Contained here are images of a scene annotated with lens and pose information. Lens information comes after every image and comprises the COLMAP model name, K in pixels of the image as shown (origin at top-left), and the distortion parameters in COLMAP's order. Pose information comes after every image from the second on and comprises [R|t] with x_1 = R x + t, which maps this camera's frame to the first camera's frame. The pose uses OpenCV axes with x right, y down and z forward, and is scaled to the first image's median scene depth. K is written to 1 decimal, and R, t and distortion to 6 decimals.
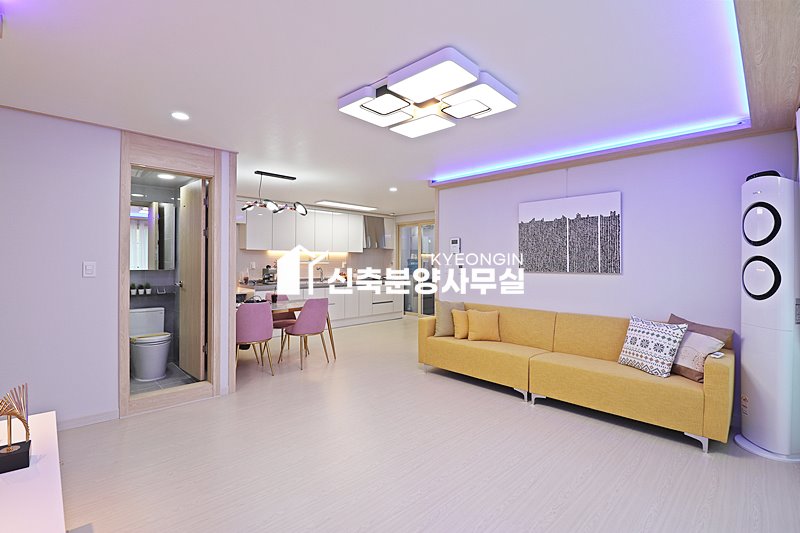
lens RADIAL K [[374.4, 0, 396.6], [0, 374.4, 261.3], [0, 0, 1]] dist [-0.011274, -0.007090]
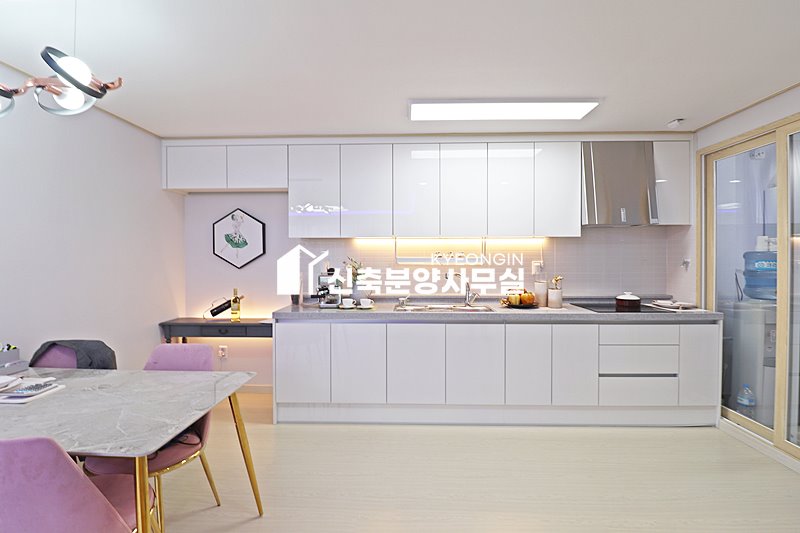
lens RADIAL K [[374.4, 0, 395.6], [0, 374.4, 261.4], [0, 0, 1]] dist [-0.011274, -0.007090]
pose [[0.688590, 0.003835, -0.725140, 0.114755], [0.004902, 0.999939, 0.009943, -0.004398], [0.725134, -0.010402, 0.688529, 1.127331]]
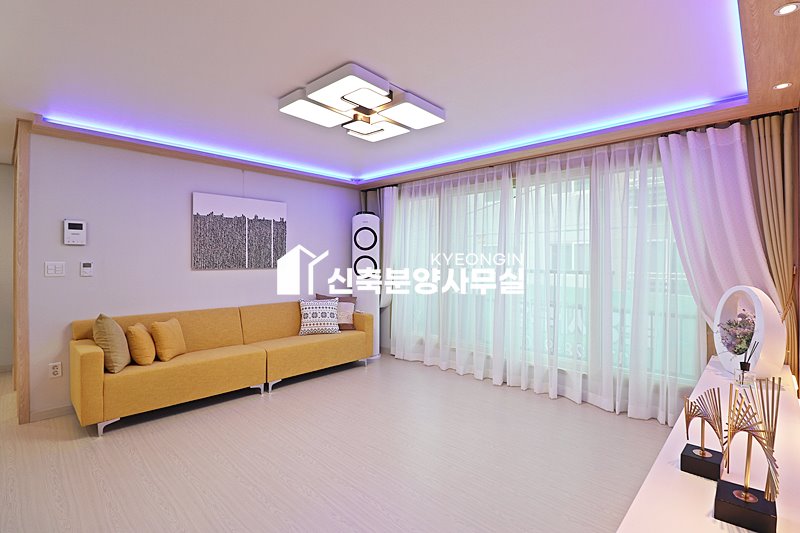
lens RADIAL K [[374.4, 0, 399.0], [0, 374.4, 260.2], [0, 0, 1]] dist [-0.011274, -0.007090]
pose [[-0.037521, -0.004366, 0.999286, -0.572359], [-0.003875, 0.999984, 0.004223, 0.000656], [-0.999288, -0.003713, -0.037538, 0.543734]]
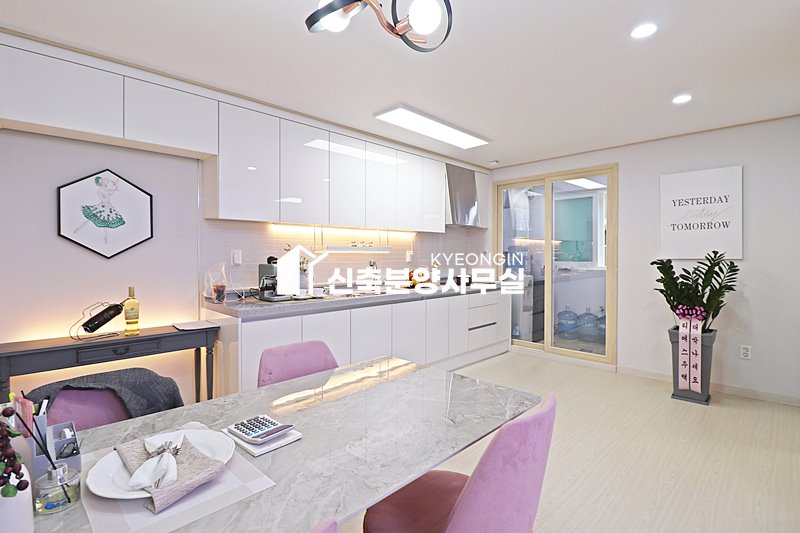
lens RADIAL K [[374.4, 0, 389.0], [0, 374.4, 262.8], [0, 0, 1]] dist [-0.011274, -0.007090]
pose [[0.999910, -0.010009, -0.008878, -0.317702], [0.010128, 0.999859, 0.013362, 0.021880], [0.008743, -0.013451, 0.999871, 0.886759]]
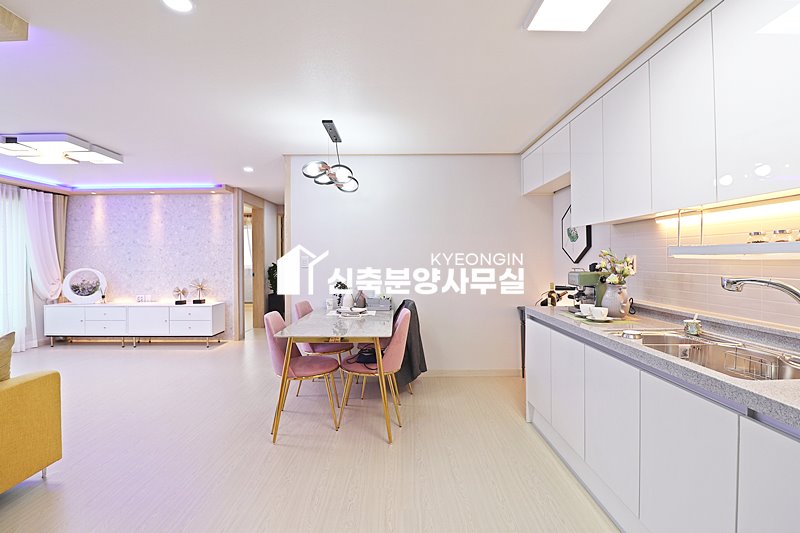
lens RADIAL K [[374.4, 0, 399.7], [0, 374.4, 261.6], [0, 0, 1]] dist [-0.011274, -0.007090]
pose [[-0.690554, 0.004067, -0.723269, 0.103478], [0.001654, 0.999990, 0.004044, 0.010969], [0.723279, 0.001597, -0.690554, 1.746524]]
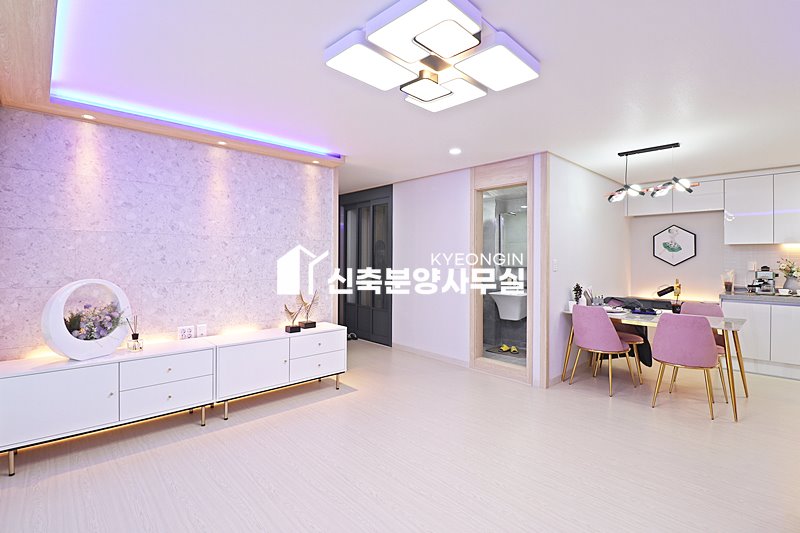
lens RADIAL K [[374.4, 0, 397.6], [0, 374.4, 261.1], [0, 0, 1]] dist [-0.011274, -0.007090]
pose [[-0.012158, 0.001732, -0.999925, 0.514941], [-0.005101, 0.999985, 0.001794, 0.005260], [0.999913, 0.005122, -0.012149, 0.535103]]
